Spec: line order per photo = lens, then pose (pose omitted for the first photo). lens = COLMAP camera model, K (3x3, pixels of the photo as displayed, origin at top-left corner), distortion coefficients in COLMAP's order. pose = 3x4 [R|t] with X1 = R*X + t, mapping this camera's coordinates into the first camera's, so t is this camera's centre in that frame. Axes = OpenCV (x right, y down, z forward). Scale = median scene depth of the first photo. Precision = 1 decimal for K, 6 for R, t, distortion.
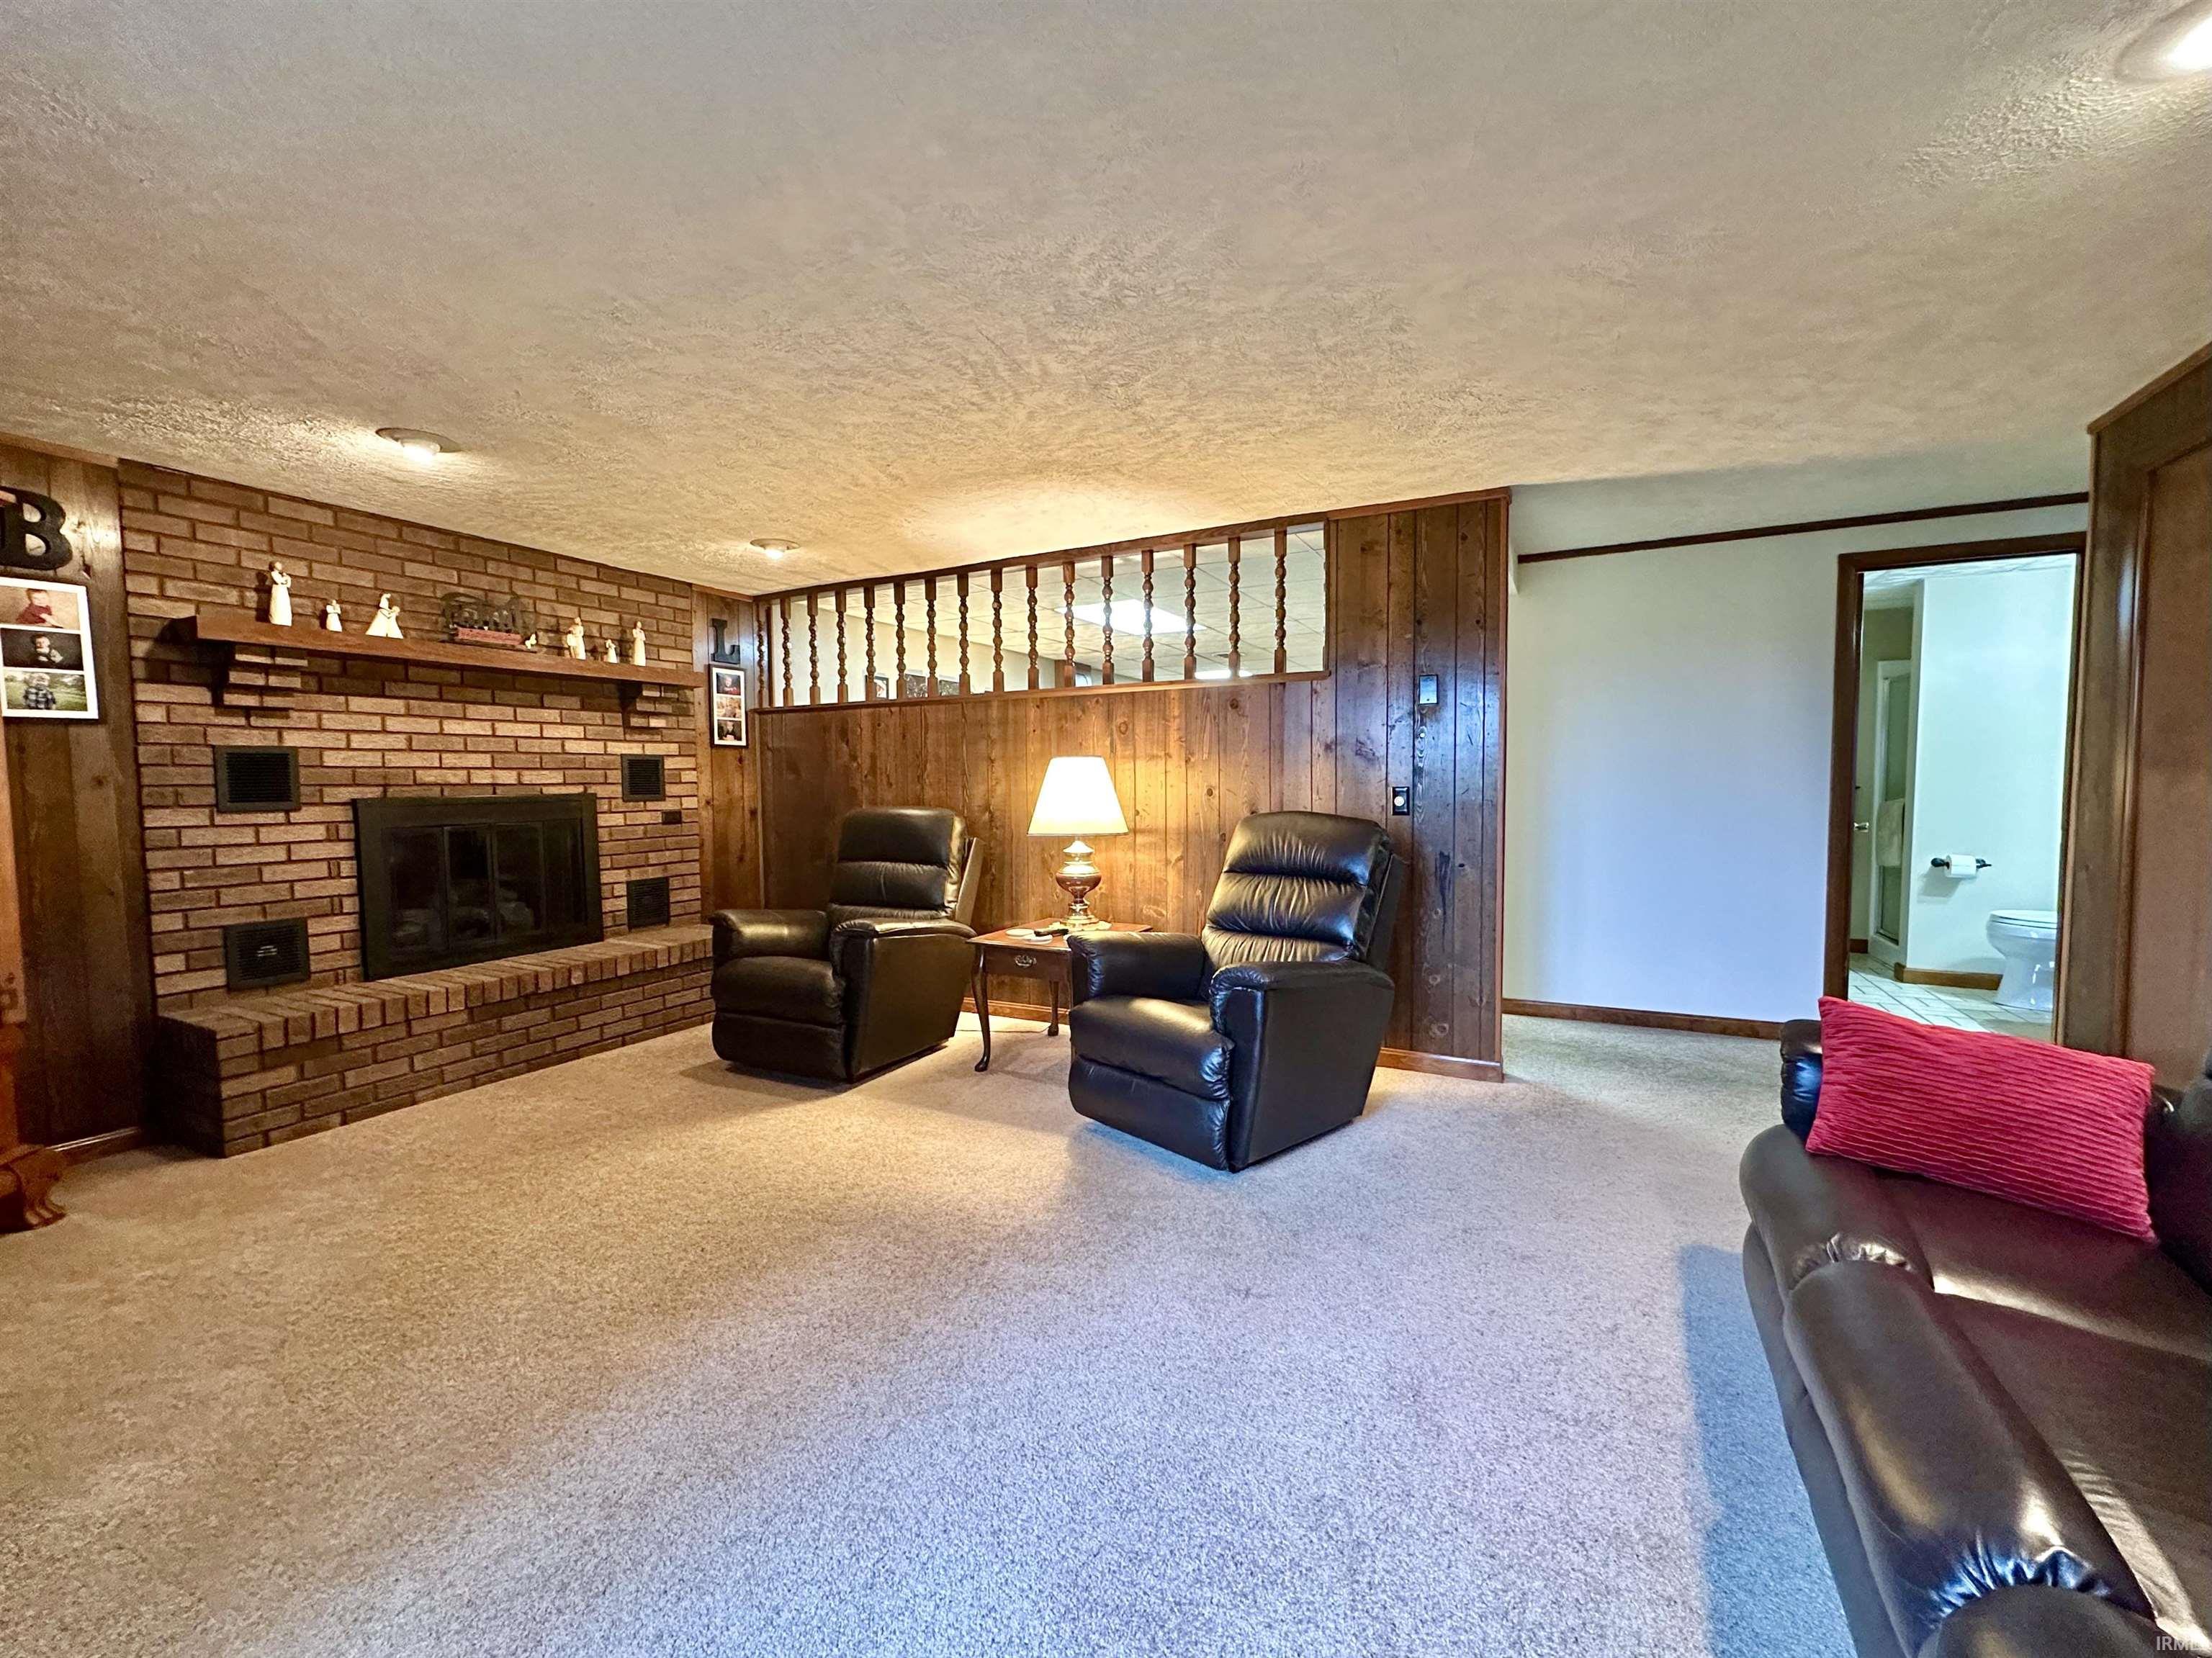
lens RADIAL K [[882.7, 0, 1104.8], [0, 882.7, 828.5], [0, 0, 1]] dist [-0.003792, 0.001122]
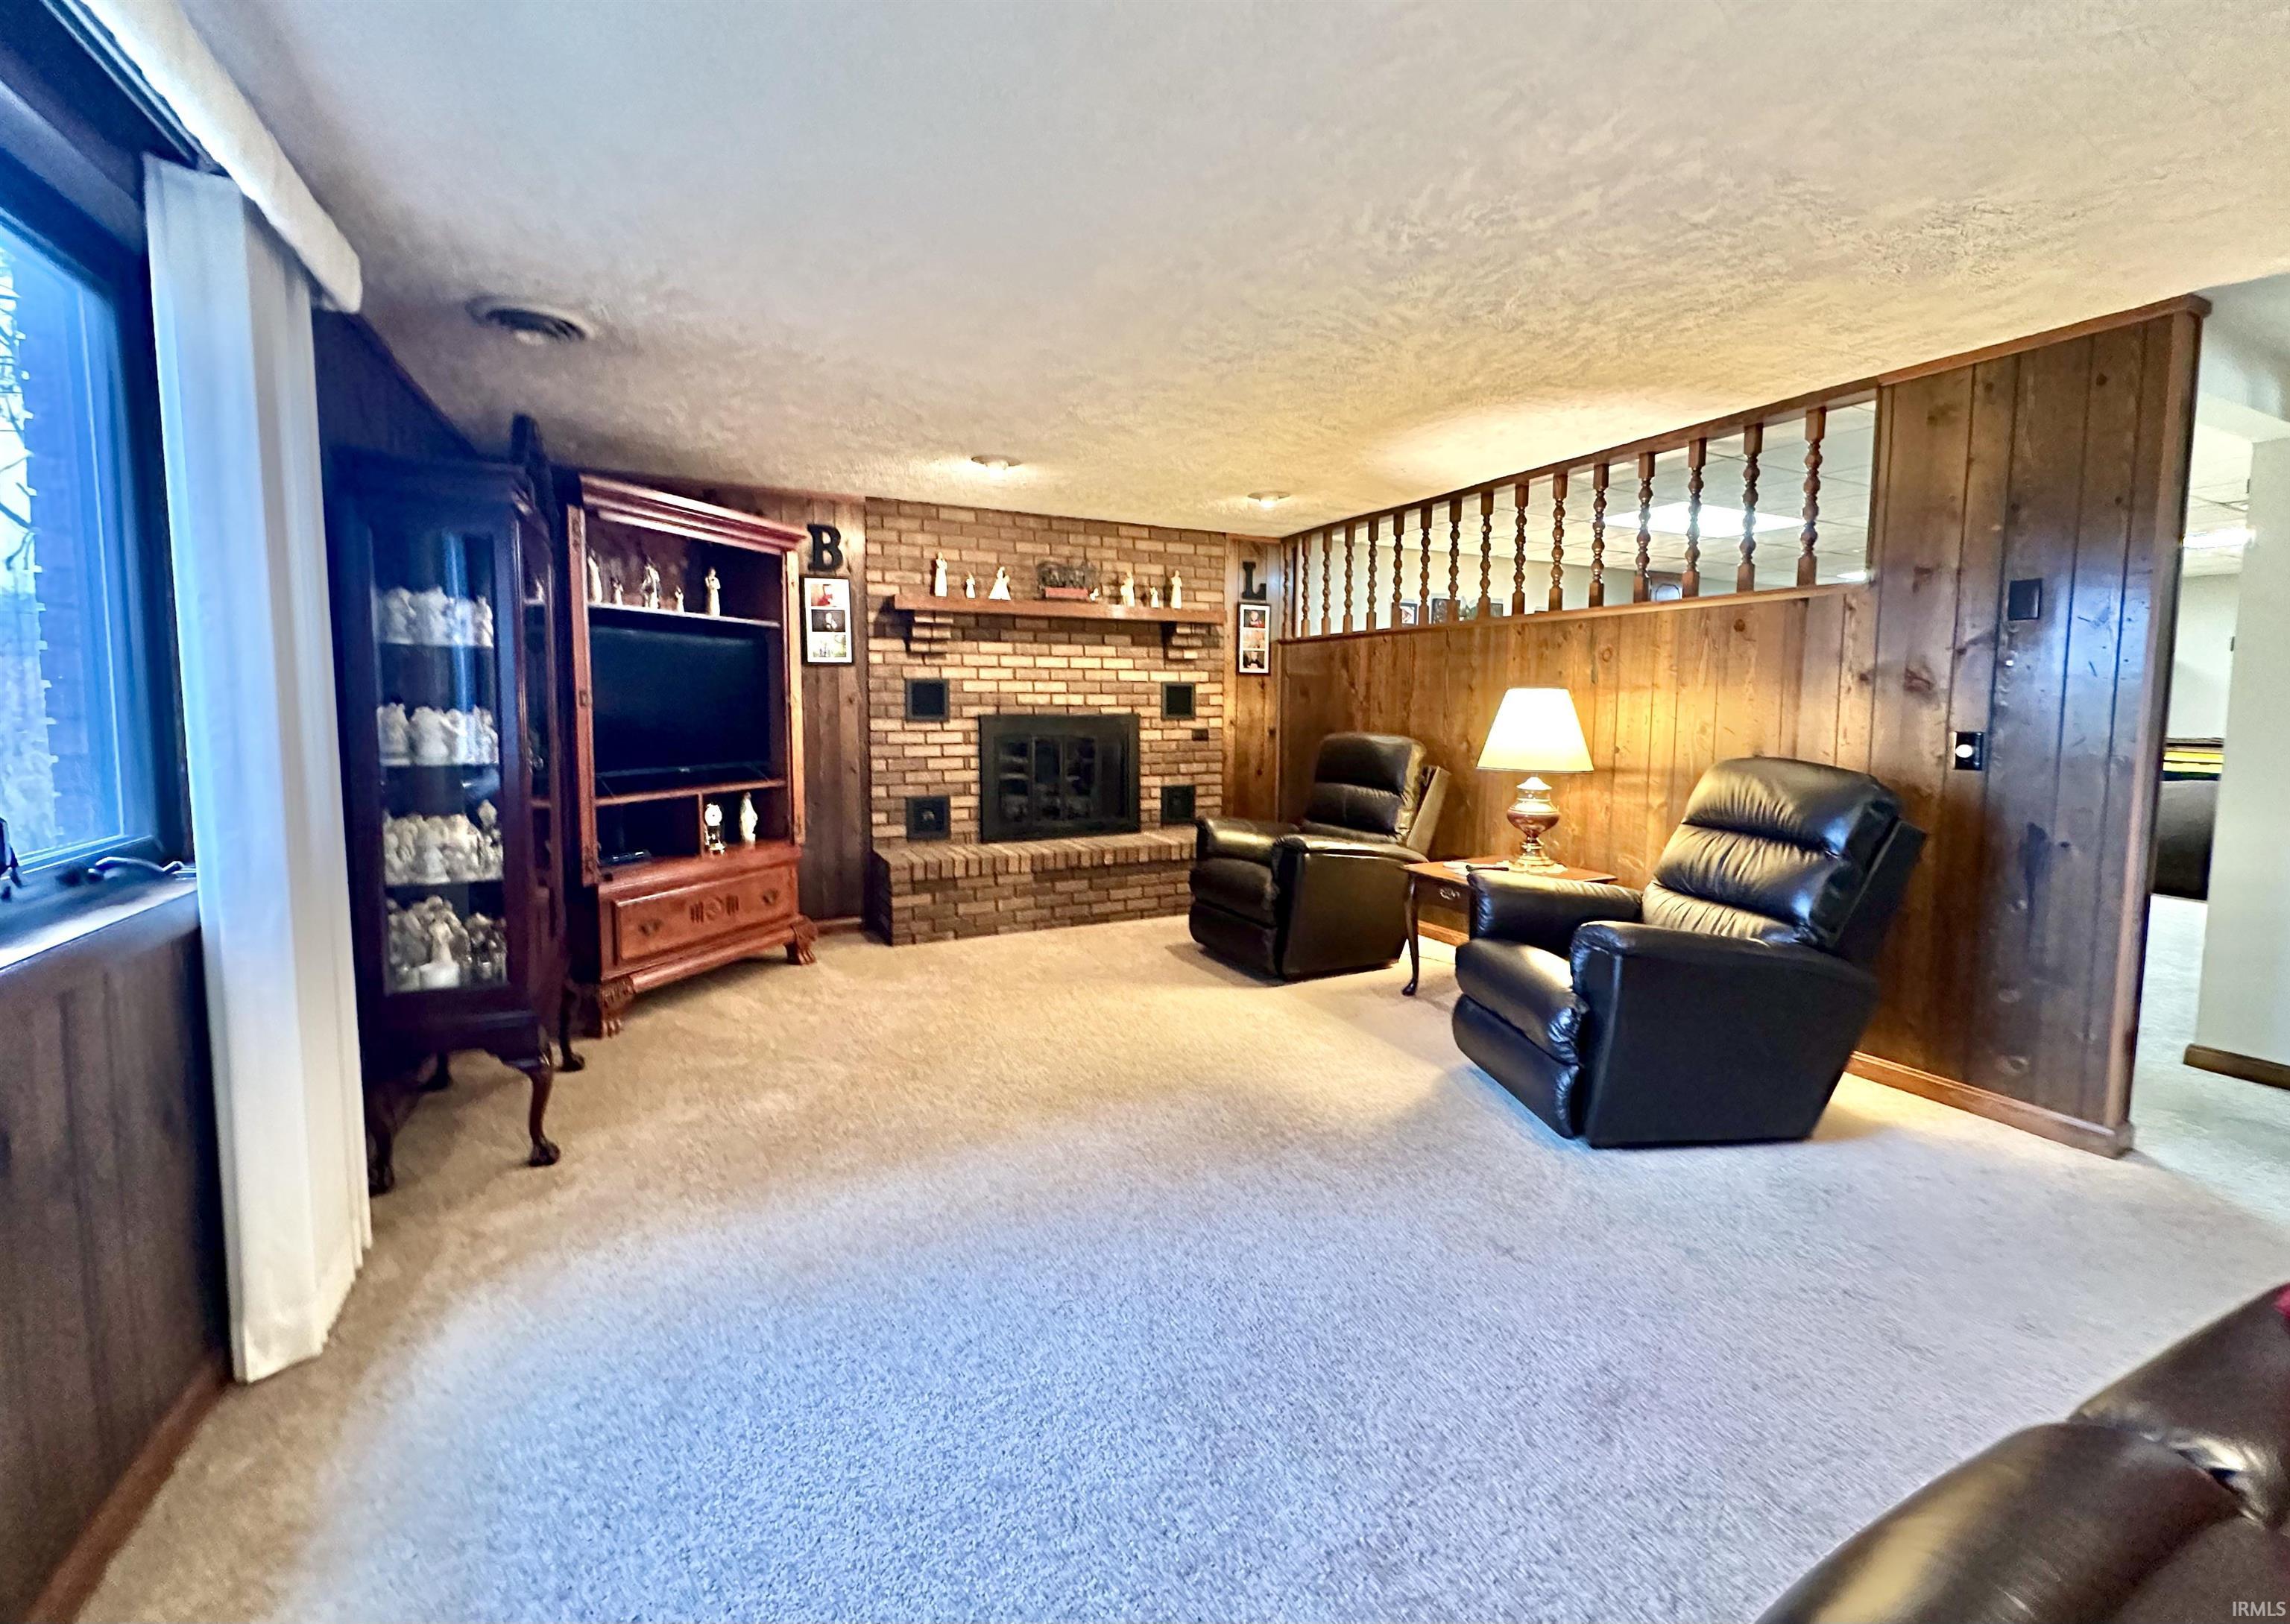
lens RADIAL K [[883.8, 0, 1147.4], [0, 883.8, 769.9], [0, 0, 1]] dist [-0.001545, -0.000320]
pose [[0.818478, 0.059380, -0.571462, 0.187262], [-0.045219, 0.998217, 0.038958, -0.012339], [0.572756, -0.006045, 0.819703, -0.011286]]
